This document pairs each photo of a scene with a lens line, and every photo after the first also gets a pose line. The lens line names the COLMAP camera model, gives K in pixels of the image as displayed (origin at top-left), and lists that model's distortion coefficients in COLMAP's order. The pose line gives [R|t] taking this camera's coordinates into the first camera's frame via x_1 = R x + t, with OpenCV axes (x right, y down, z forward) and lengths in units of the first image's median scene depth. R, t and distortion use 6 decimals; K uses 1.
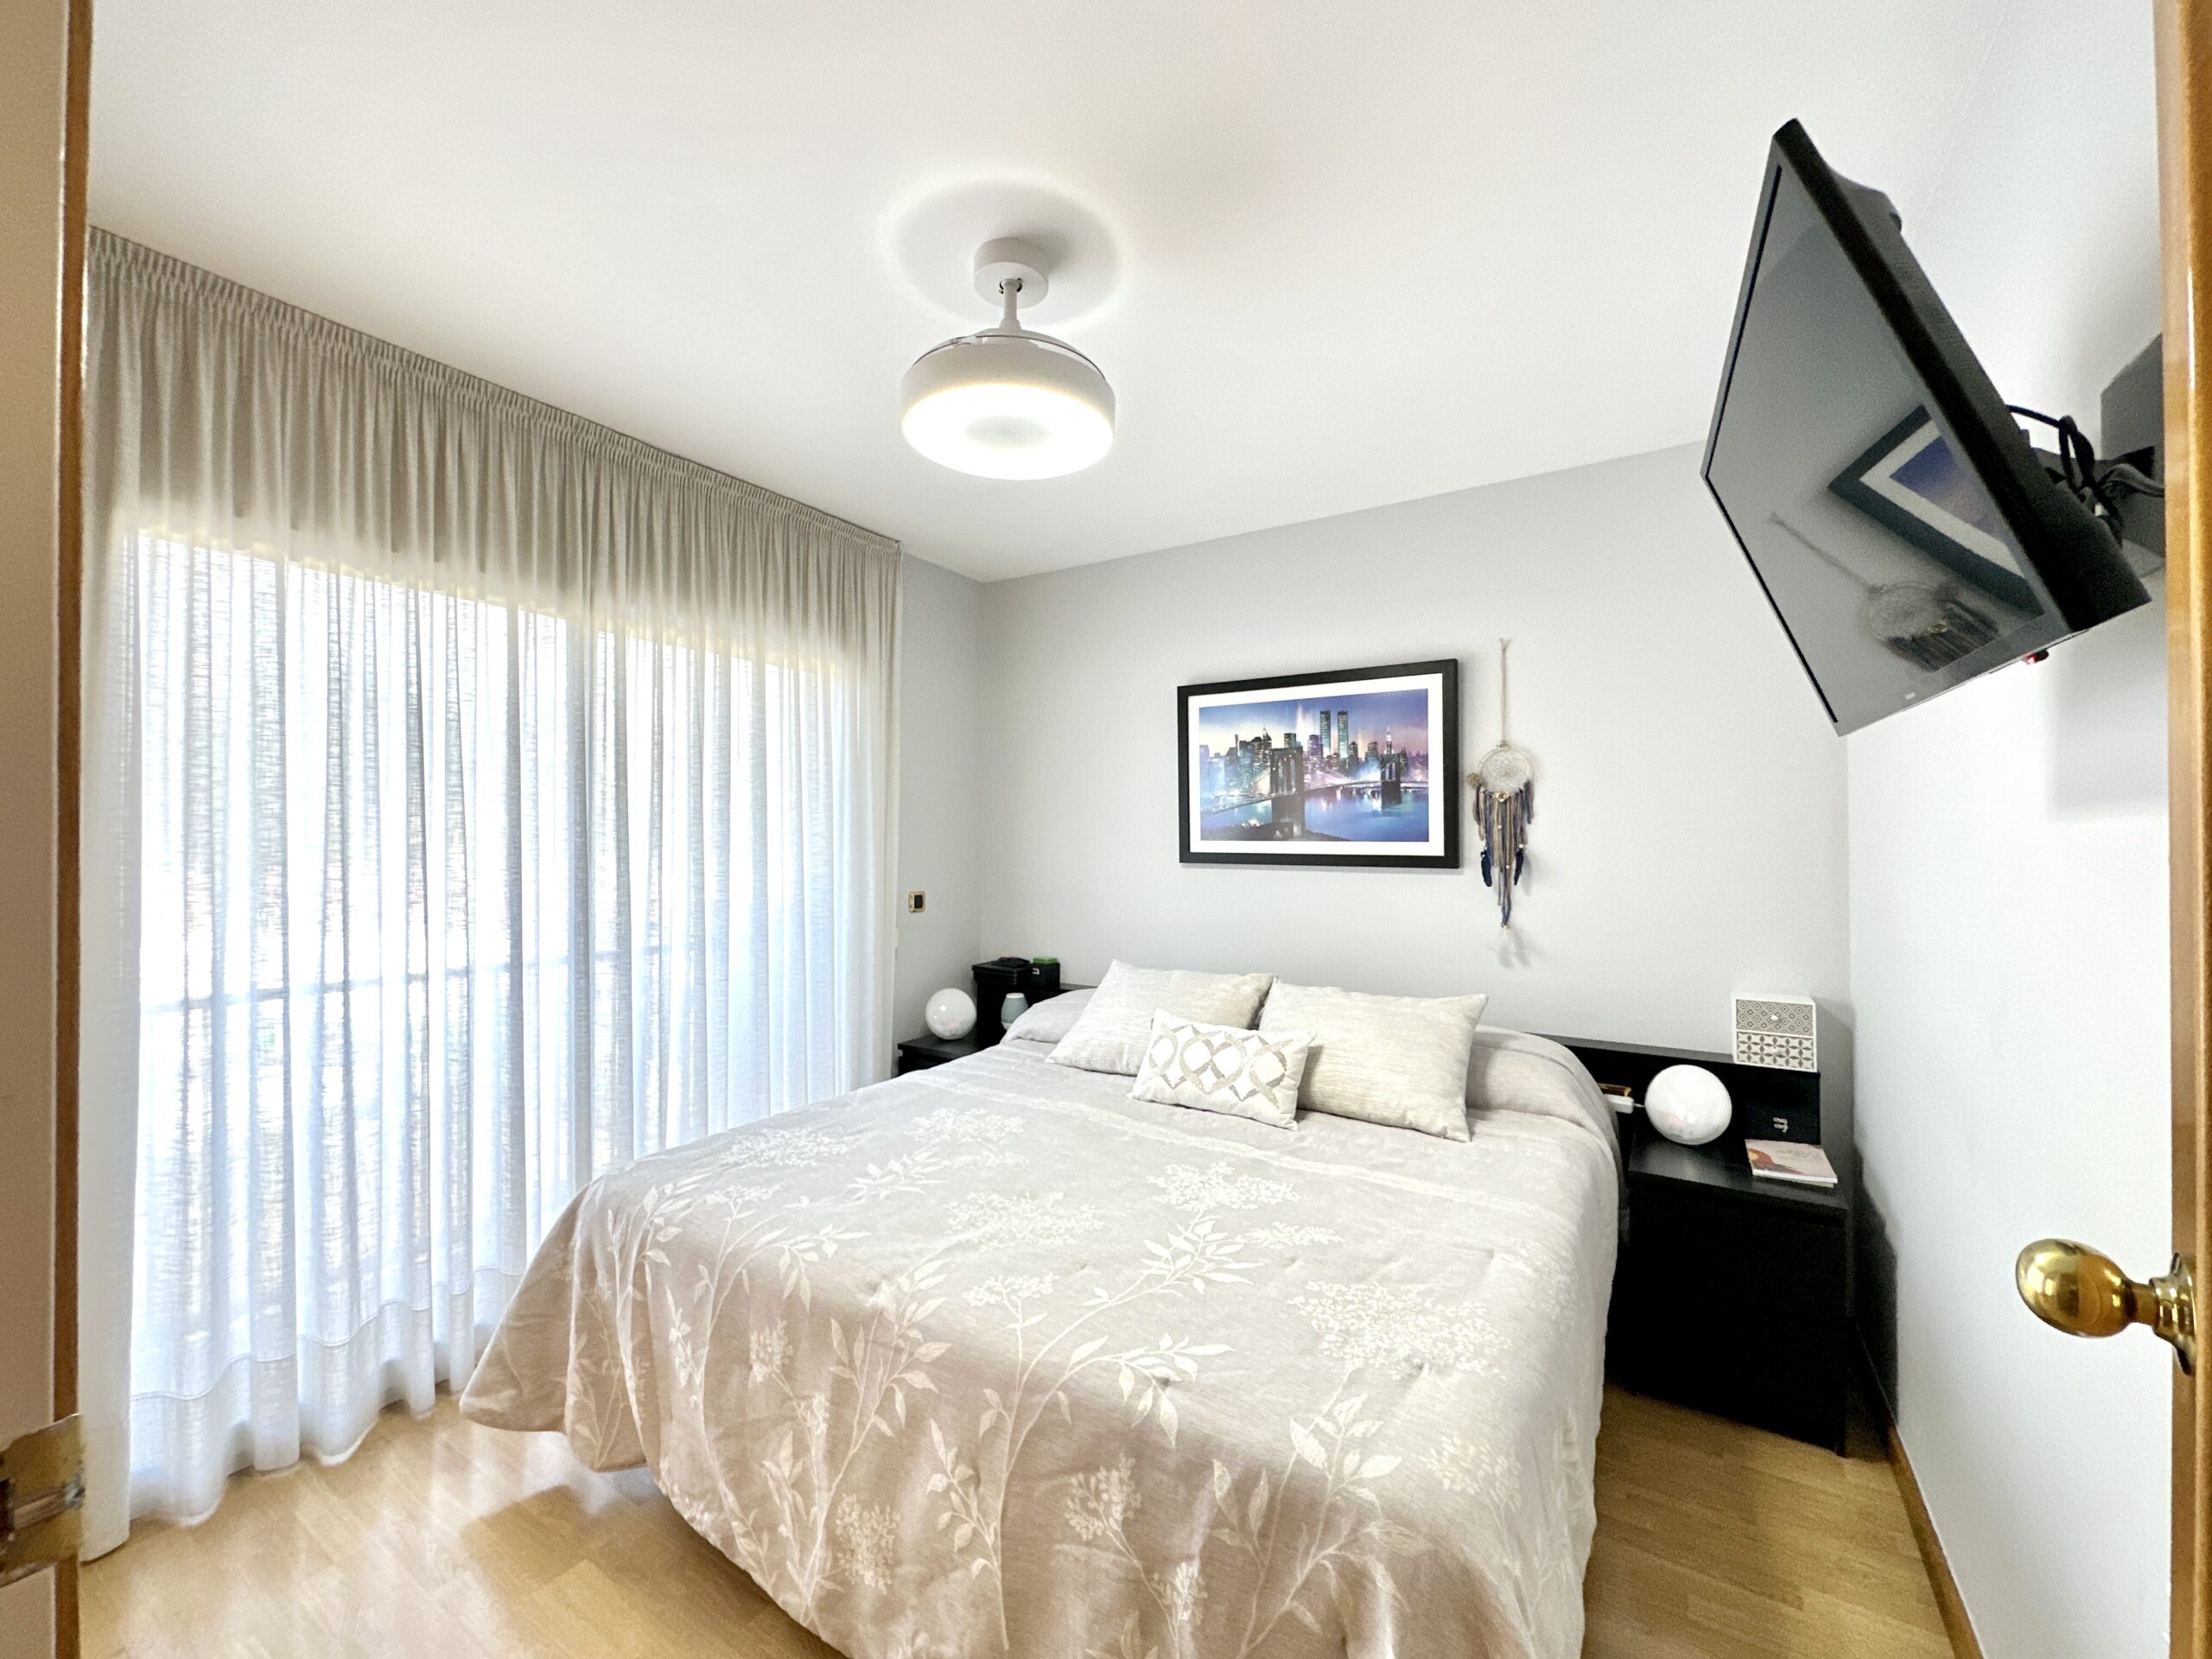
lens RADIAL K [[882.6, 0, 1105.6], [0, 882.6, 834.7], [0, 0, 1]] dist [-0.005766, 0.000191]
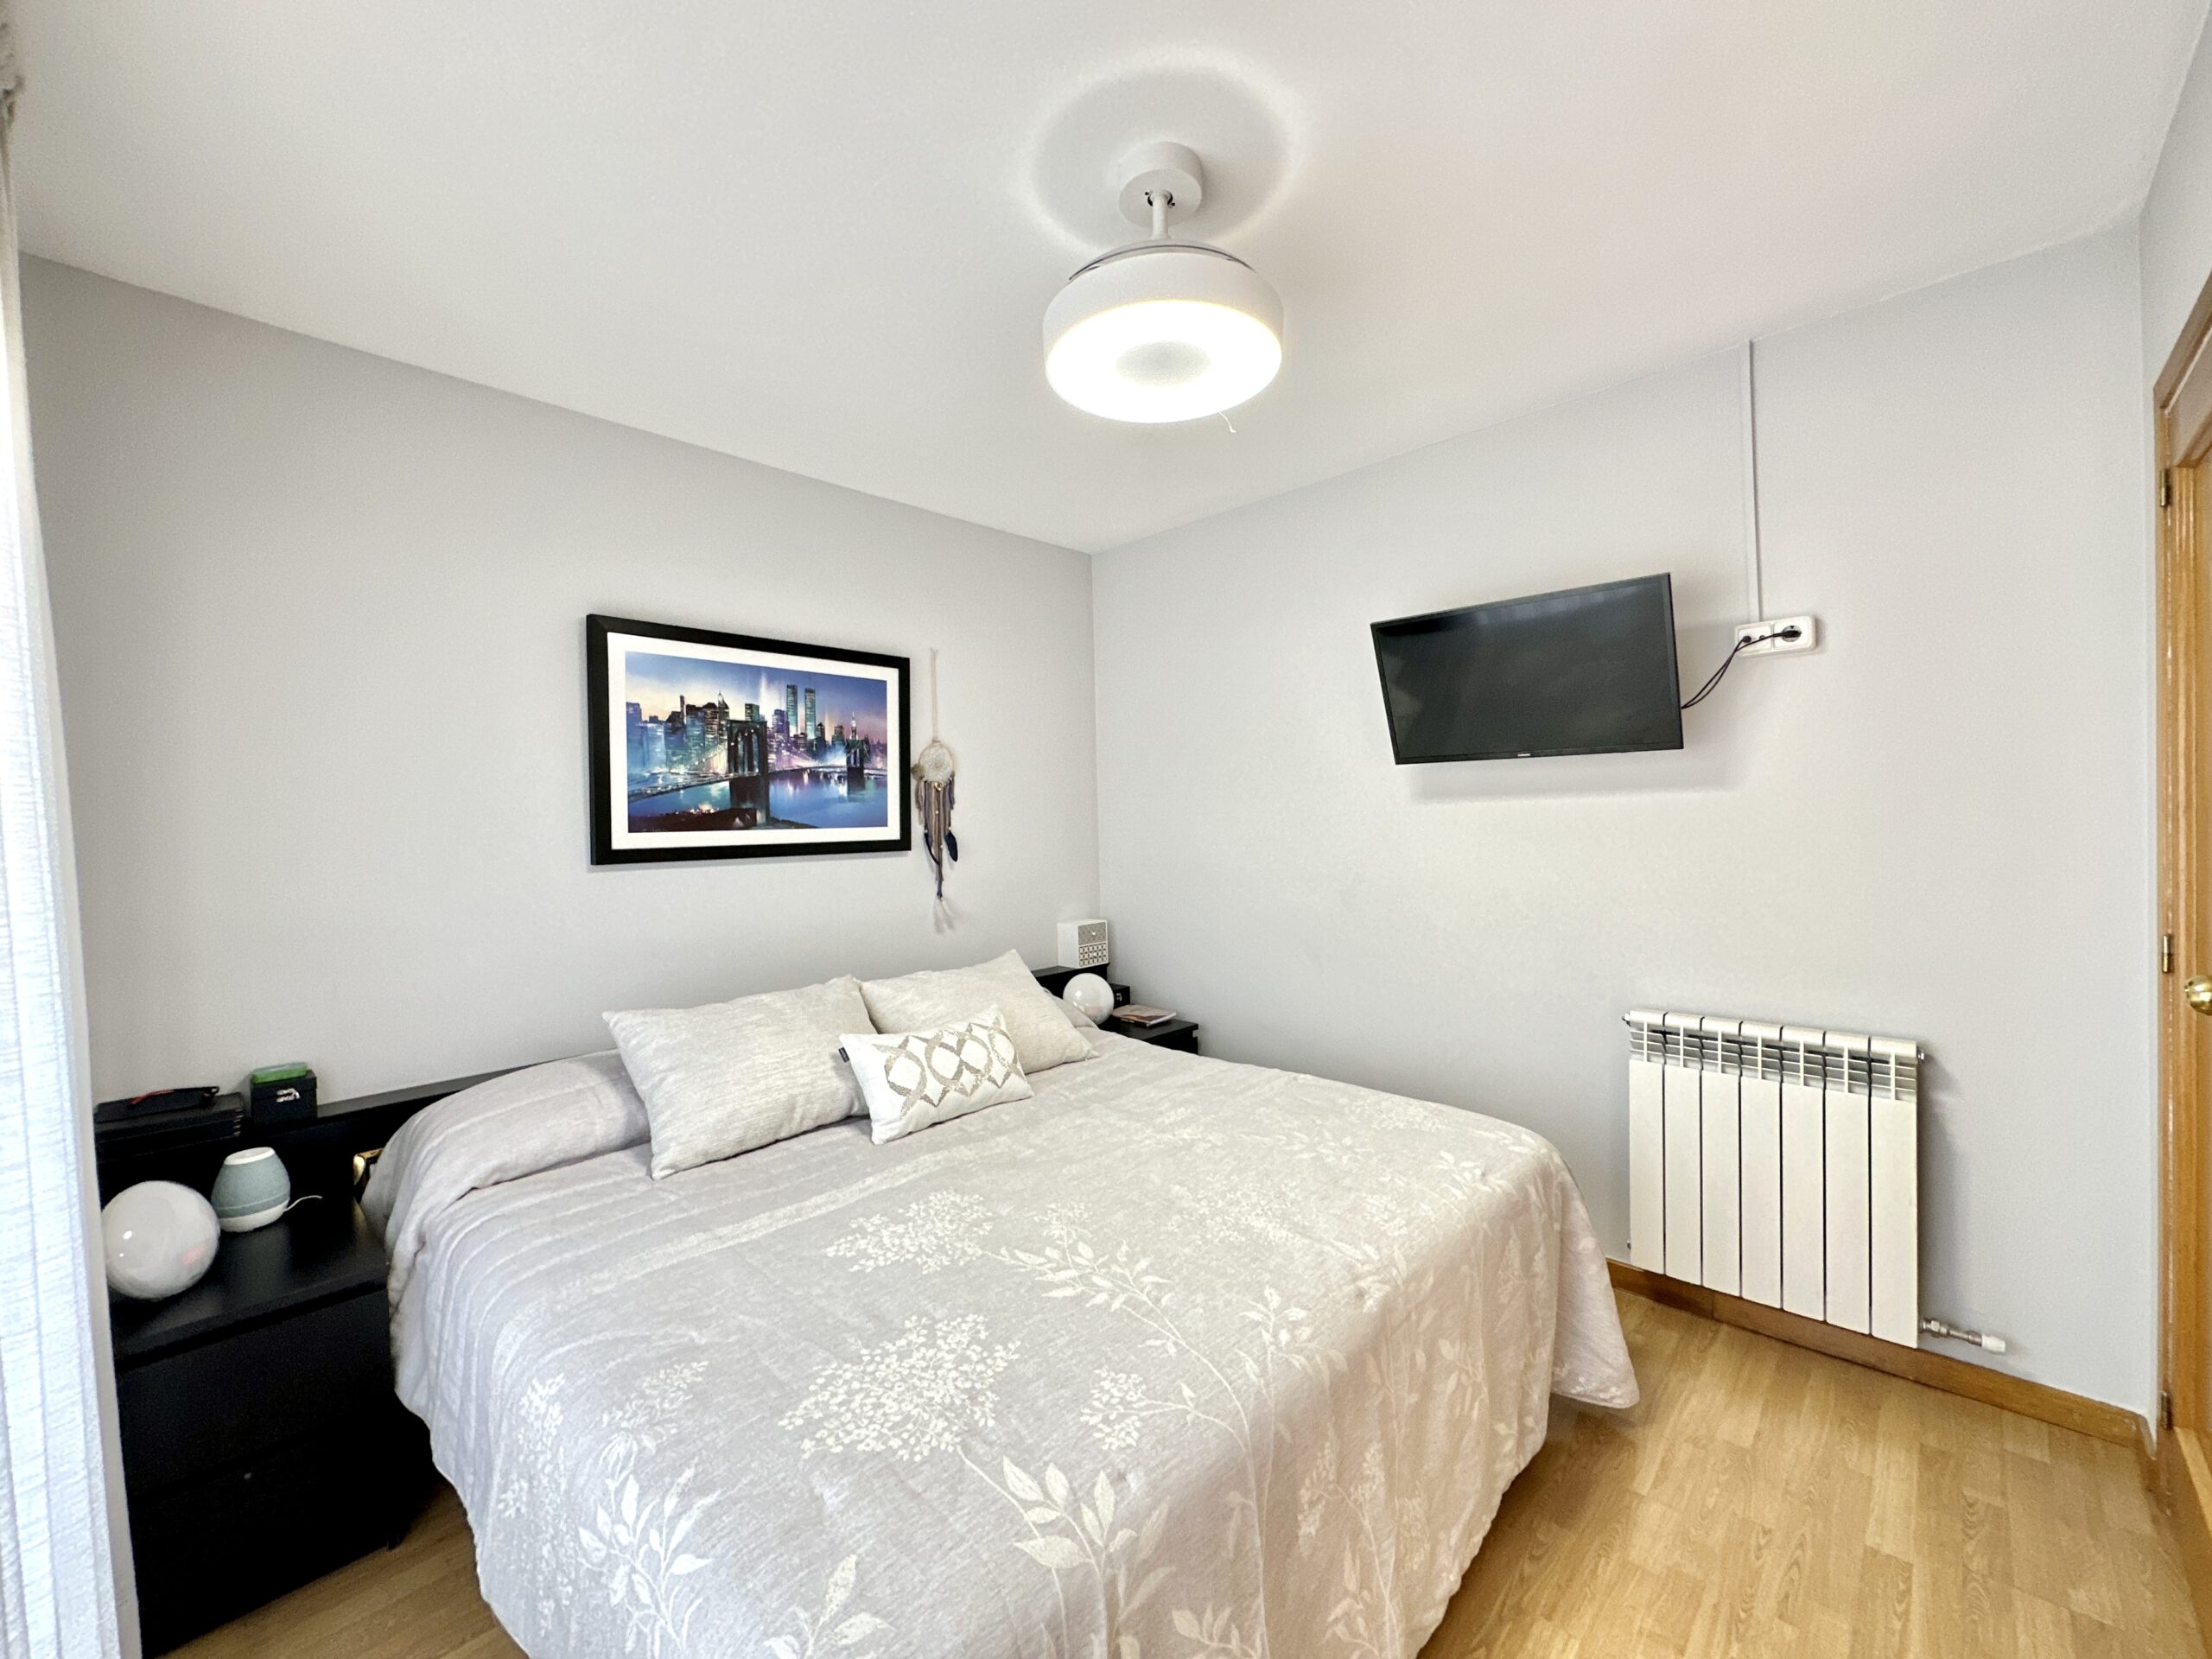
lens RADIAL K [[882.6, 0, 1100.2], [0, 882.6, 833.4], [0, 0, 1]] dist [-0.005766, 0.000191]
pose [[0.199922, -0.022073, 0.979563, -0.613605], [0.019543, 0.999637, 0.018537, 0.001459], [-0.979617, 0.015438, 0.200281, 0.540668]]
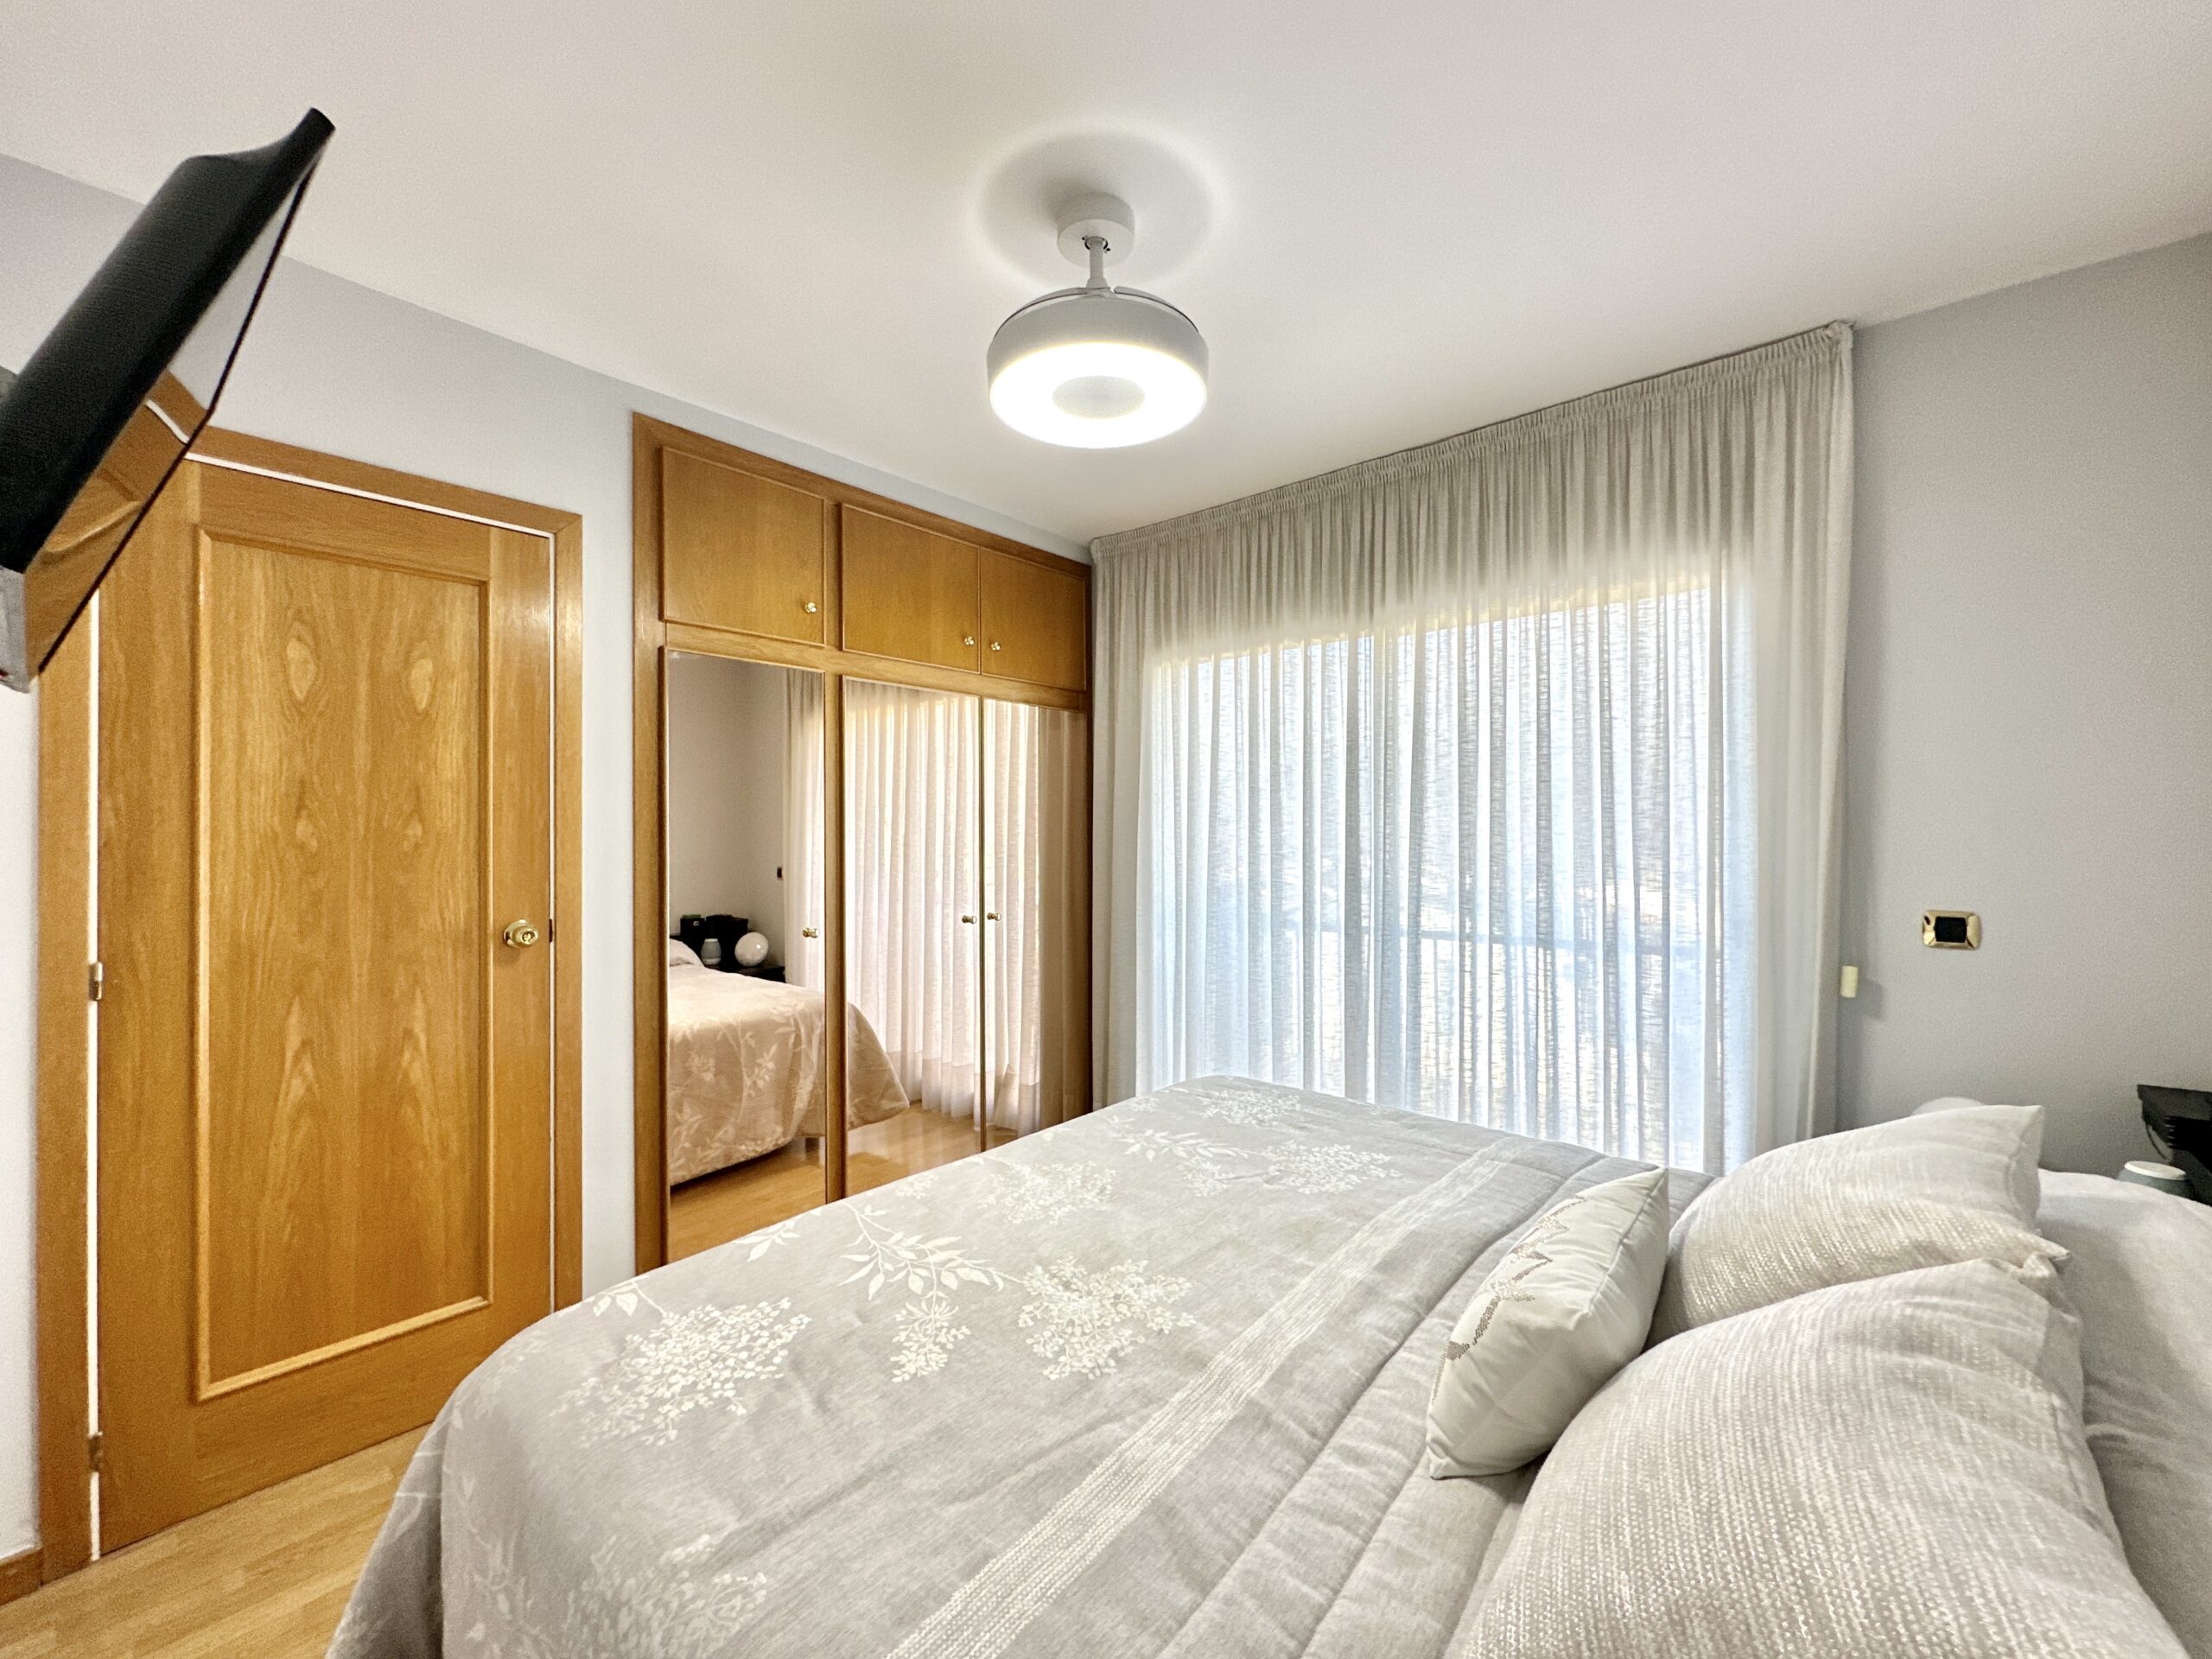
lens RADIAL K [[882.6, 0, 1100.3], [0, 882.6, 830.6], [0, 0, 1]] dist [-0.005766, 0.000191]
pose [[-0.155127, -0.003079, -0.987890, 0.513472], [0.008480, 0.999954, -0.004448, 0.015273], [0.987858, -0.009067, -0.155093, 0.697045]]
